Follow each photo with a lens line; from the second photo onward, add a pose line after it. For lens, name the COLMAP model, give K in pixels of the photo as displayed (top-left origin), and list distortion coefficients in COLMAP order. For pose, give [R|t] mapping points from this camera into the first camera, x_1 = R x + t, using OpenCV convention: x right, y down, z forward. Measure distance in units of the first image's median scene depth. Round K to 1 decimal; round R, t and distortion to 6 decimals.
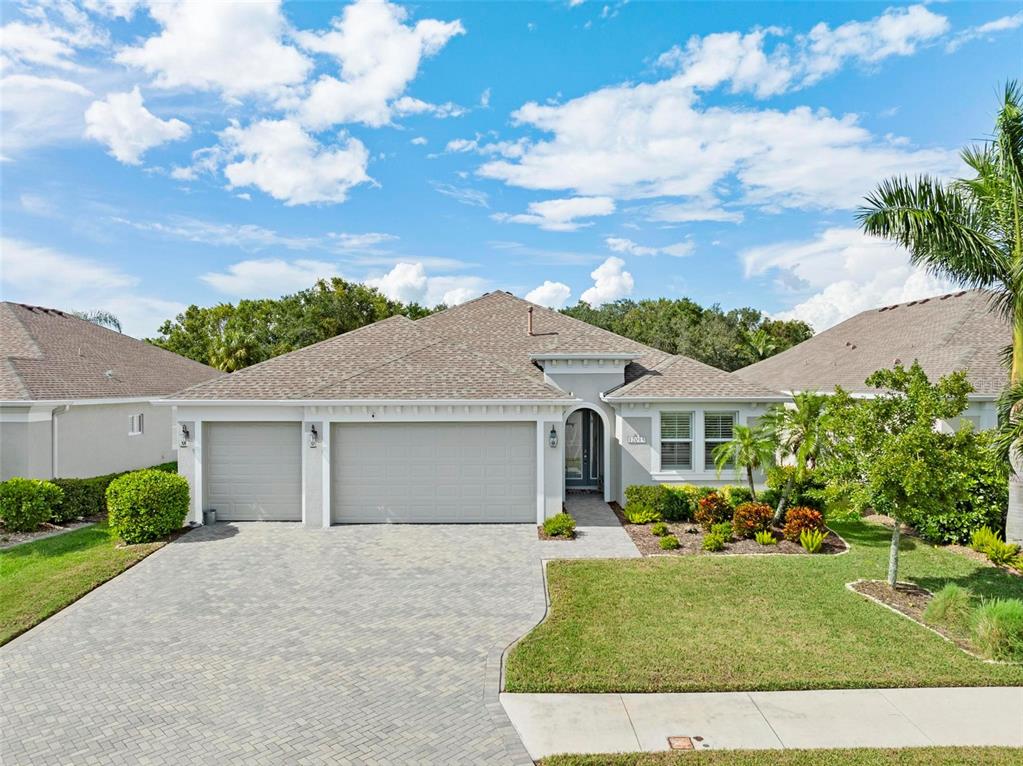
lens RADIAL K [[718.9, 0, 512.3], [0, 718.9, 385.2], [0, 0, 1]] dist [-0.042572, 0.002050]
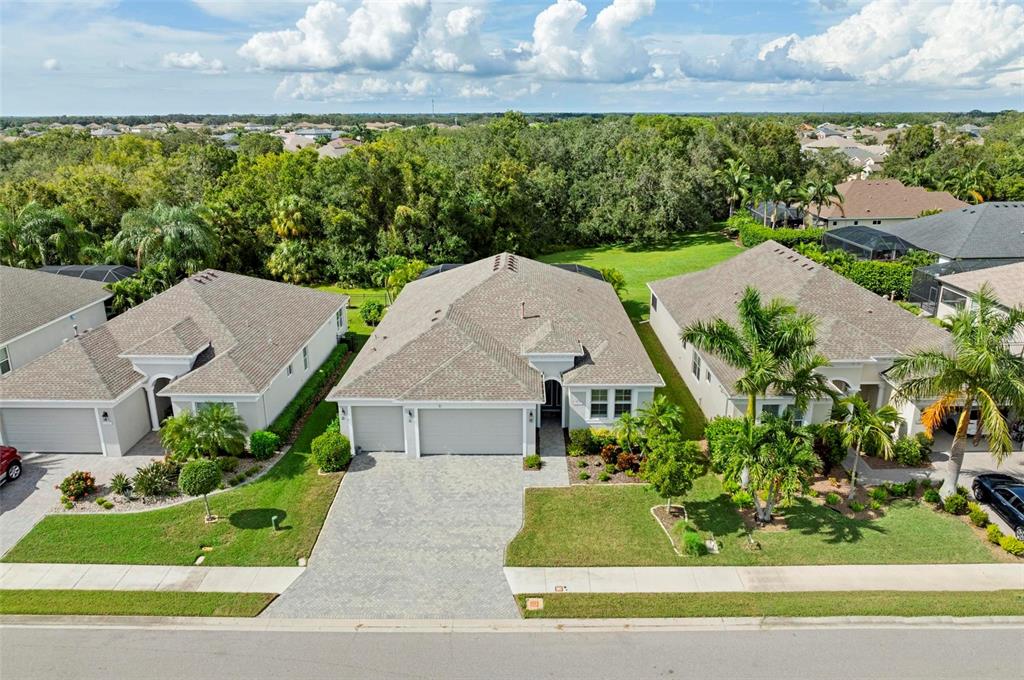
lens RADIAL K [[702.6, 0, 514.6], [0, 702.6, 338.0], [0, 0, 1]] dist [-0.046220, 0.004271]
pose [[0.999953, -0.000208, -0.009733, 0.034488], [0.003018, 0.957161, 0.289541, -0.786692], [0.009256, -0.289557, 0.957116, -0.893112]]
